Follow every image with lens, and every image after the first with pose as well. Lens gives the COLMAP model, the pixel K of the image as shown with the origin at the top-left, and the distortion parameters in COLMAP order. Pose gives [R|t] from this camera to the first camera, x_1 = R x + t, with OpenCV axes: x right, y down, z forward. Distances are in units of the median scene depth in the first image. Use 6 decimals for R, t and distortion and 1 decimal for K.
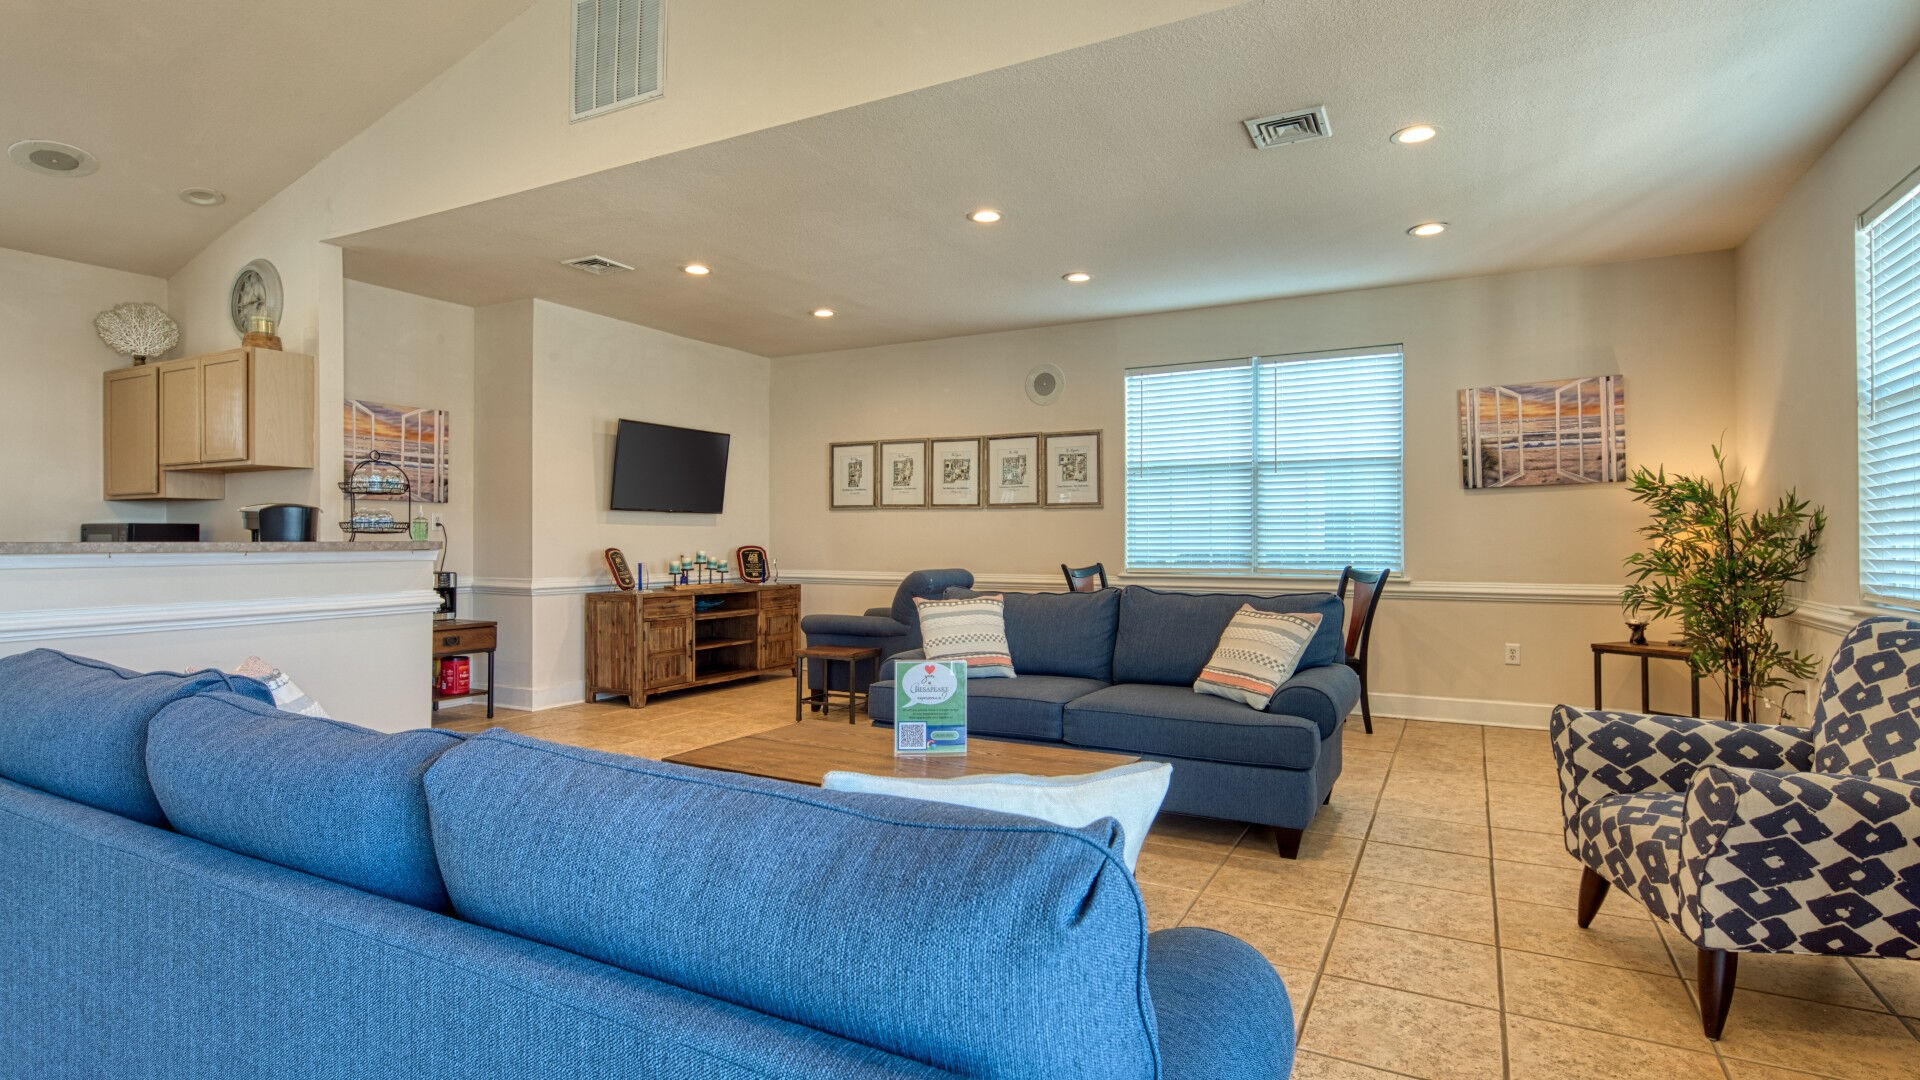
lens RADIAL K [[945.7, 0, 980.1], [0, 945.7, 525.1], [0, 0, 1]] dist [0.017001, -0.008108]
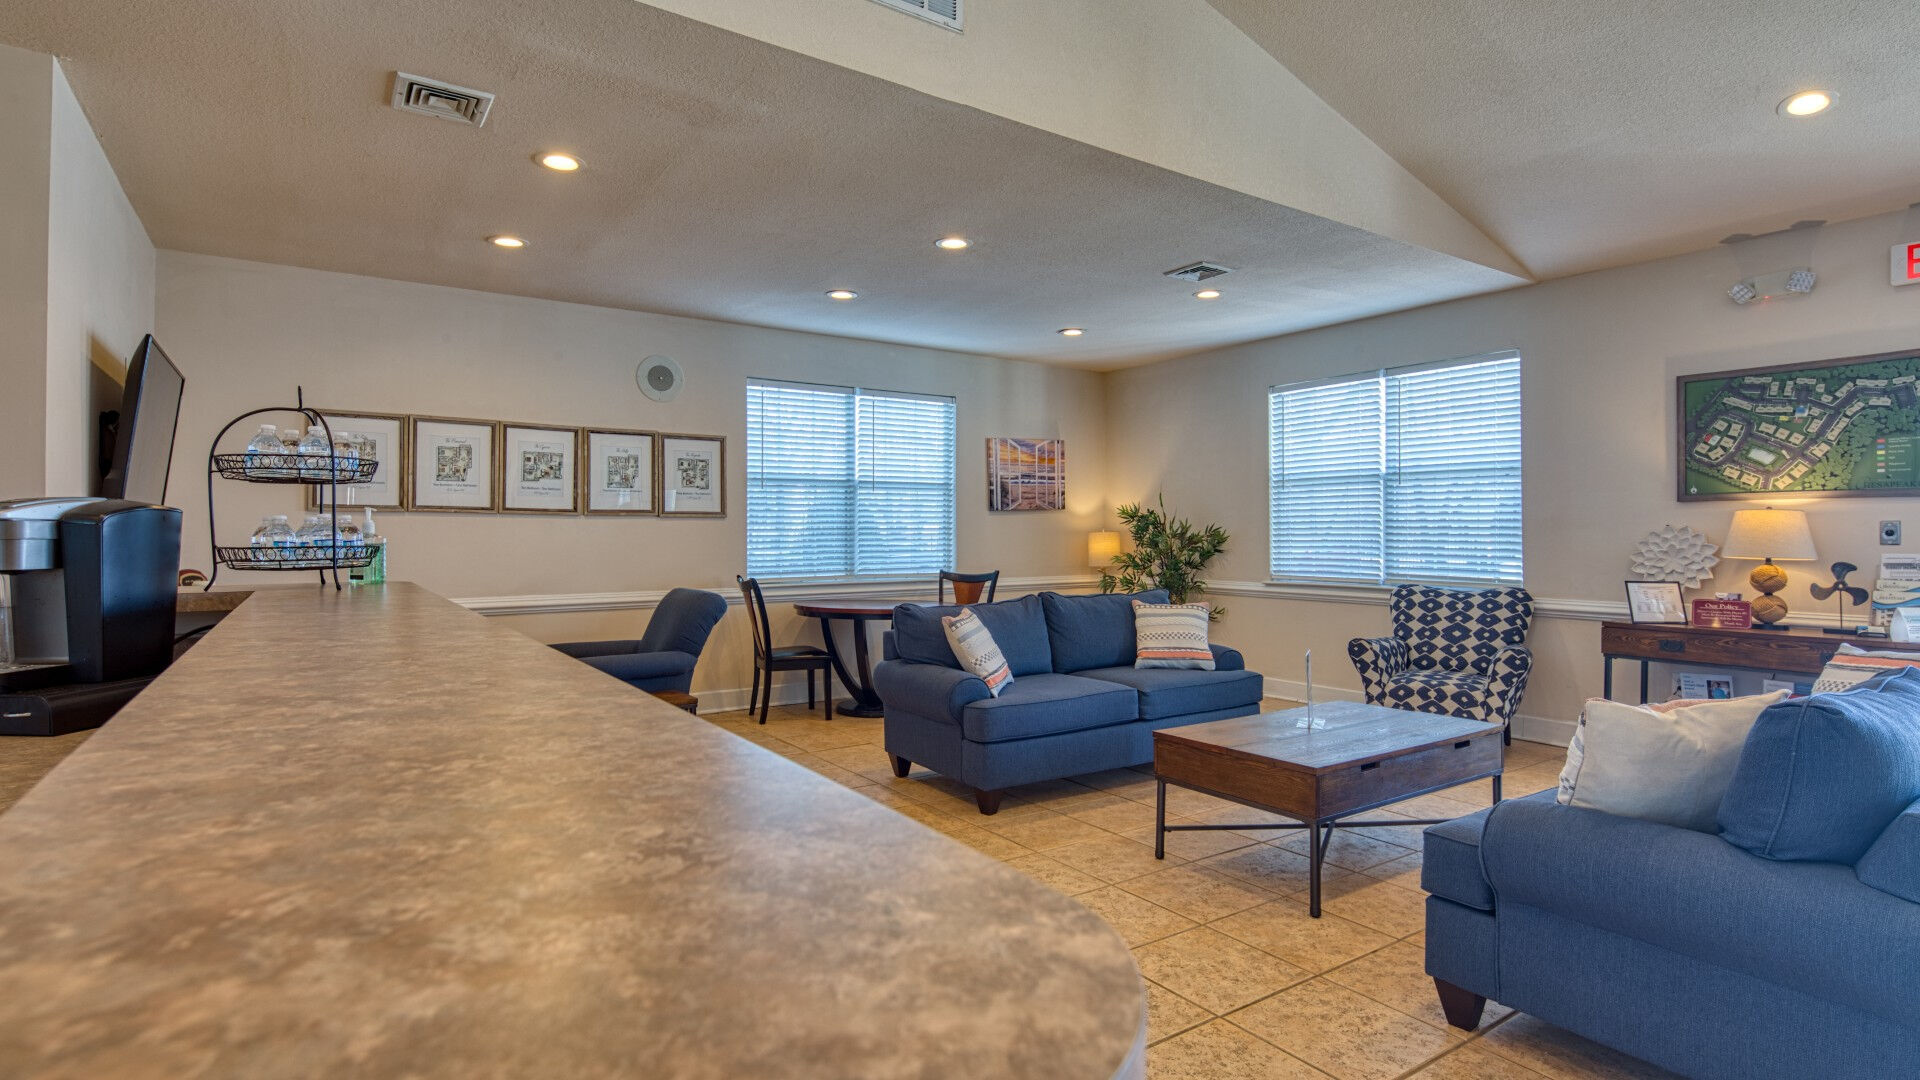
lens RADIAL K [[945.7, 0, 923.5], [0, 945.7, 535.6], [0, 0, 1]] dist [0.017001, -0.008108]
pose [[0.480093, -0.001766, 0.877216, -0.721965], [-0.010026, 0.999922, 0.007500, -0.010937], [-0.877160, -0.012396, 0.480037, 0.420624]]
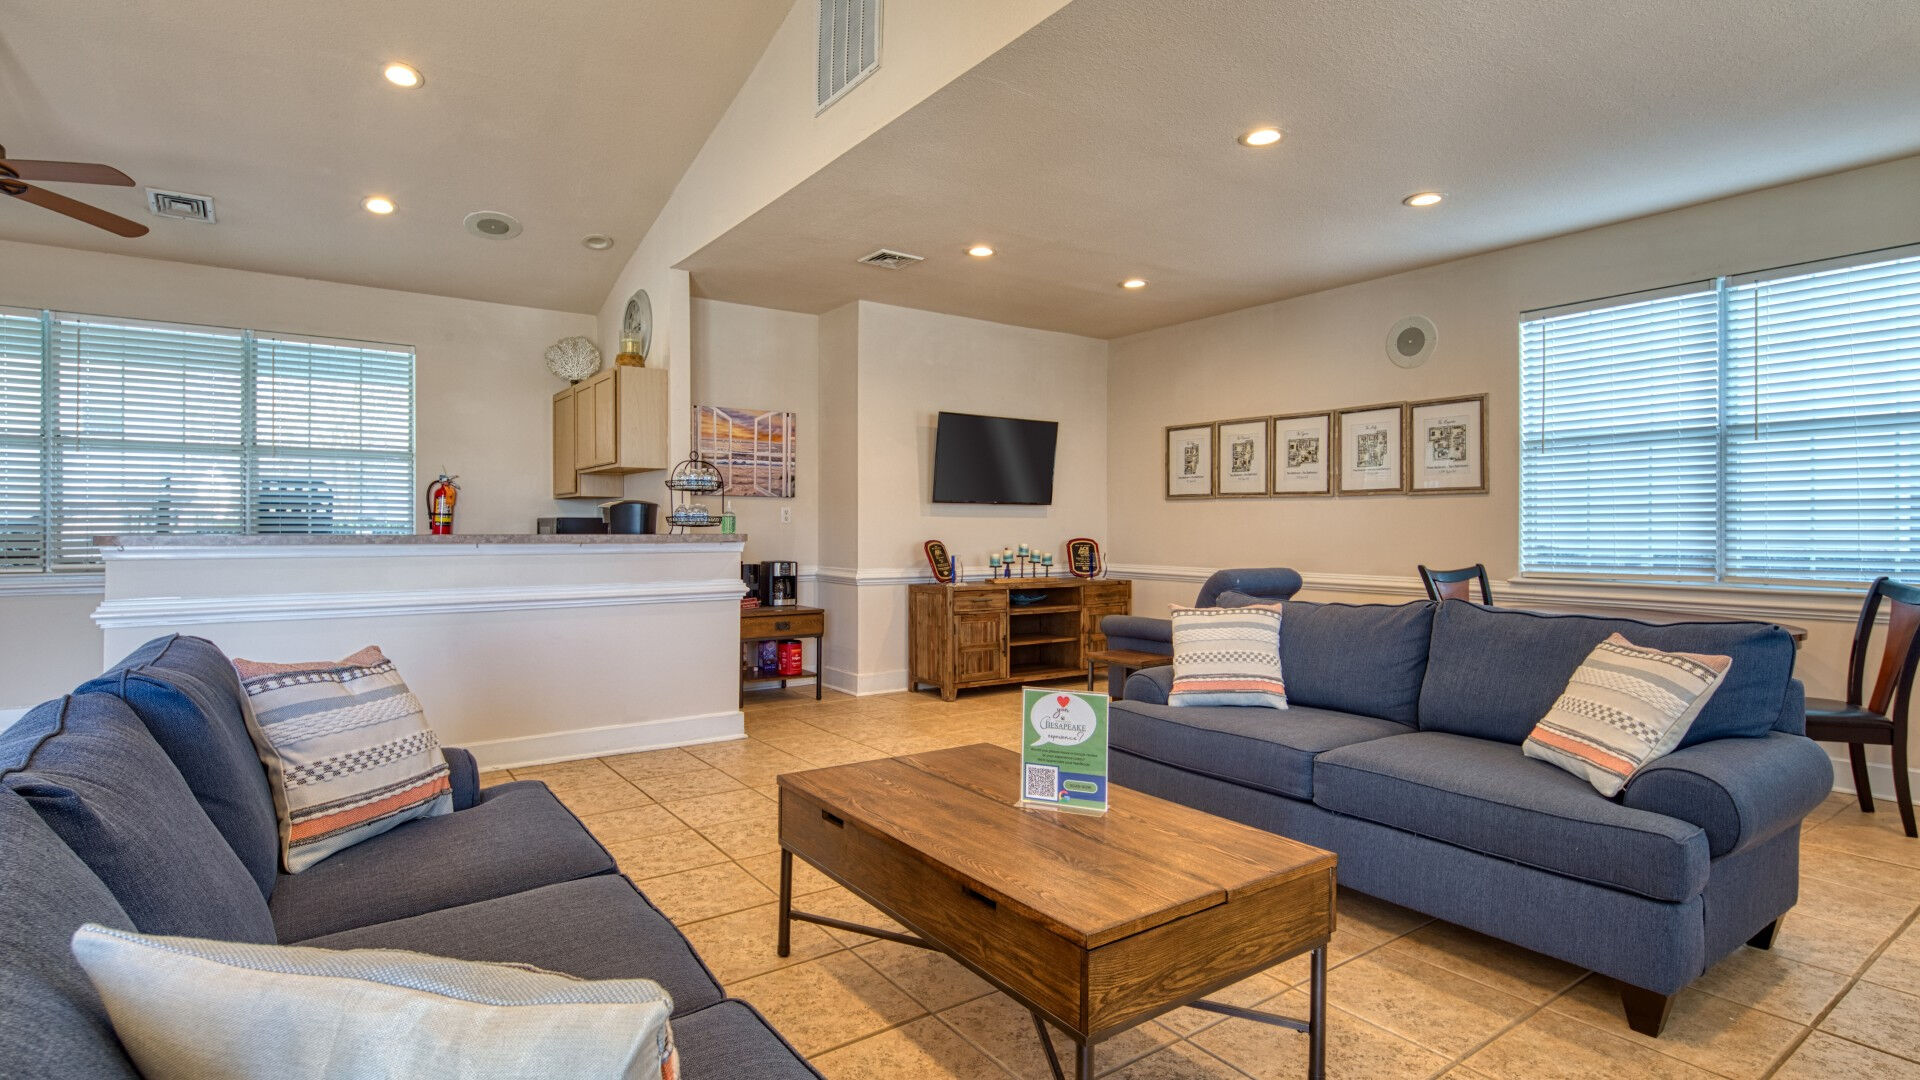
lens RADIAL K [[945.7, 0, 985.4], [0, 945.7, 528.3], [0, 0, 1]] dist [0.017001, -0.008108]
pose [[0.897917, 0.002372, -0.440158, 0.120033], [0.004206, 0.999894, 0.013967, -0.002541], [0.440145, -0.014393, 0.897812, 0.129258]]
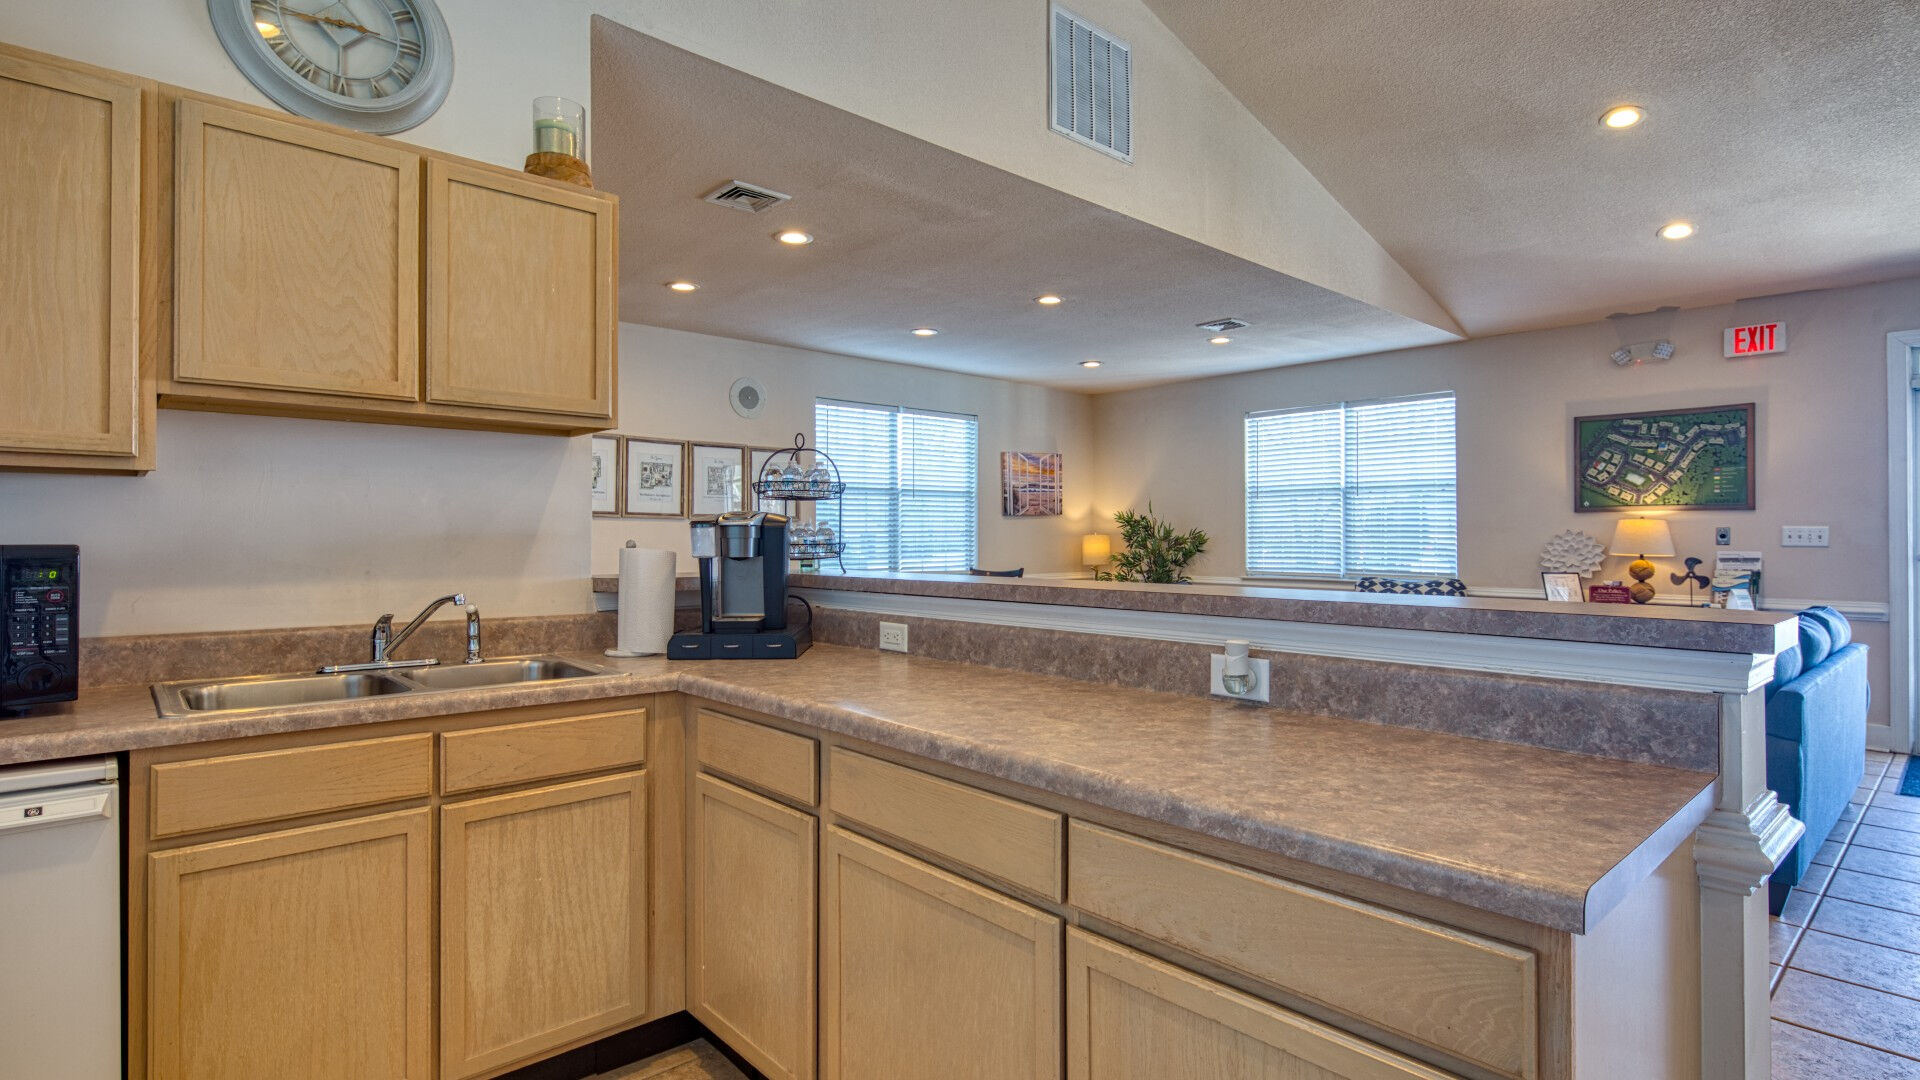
lens RADIAL K [[945.7, 0, 925.6], [0, 945.7, 536.1], [0, 0, 1]] dist [0.017001, -0.008108]
pose [[0.359993, 0.000522, 0.932955, -0.975321], [-0.012311, 0.999915, 0.004191, -0.008788], [-0.932874, -0.012994, 0.359969, 0.549808]]
